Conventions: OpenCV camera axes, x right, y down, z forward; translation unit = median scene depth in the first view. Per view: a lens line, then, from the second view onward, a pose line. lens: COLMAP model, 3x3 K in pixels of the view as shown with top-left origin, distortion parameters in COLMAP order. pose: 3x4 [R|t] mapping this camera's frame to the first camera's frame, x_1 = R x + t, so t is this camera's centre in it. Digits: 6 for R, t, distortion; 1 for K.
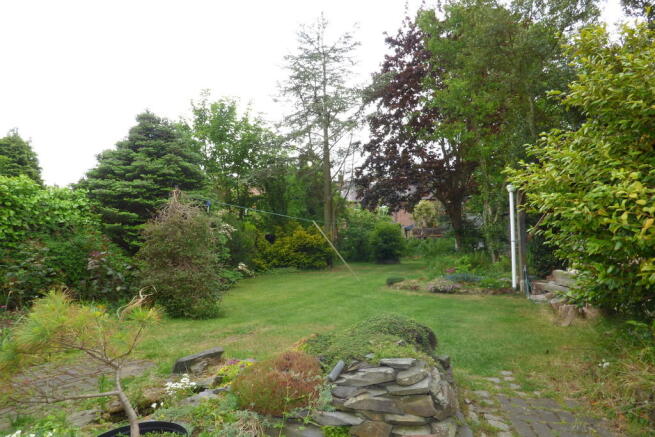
lens RADIAL K [[400.9, 0, 326.9], [0, 400.9, 224.6], [0, 0, 1]] dist [0.025908, 0.000928]
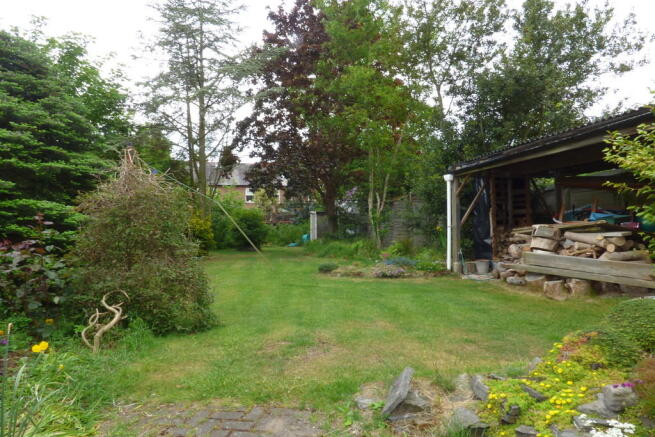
lens RADIAL K [[400.9, 0, 327.5], [0, 400.9, 215.0], [0, 0, 1]] dist [0.025908, 0.000928]
pose [[0.881546, 0.018184, 0.471748, -0.314756], [-0.022508, 0.999740, 0.003525, 0.011739], [-0.471561, -0.013725, 0.881727, 0.178987]]
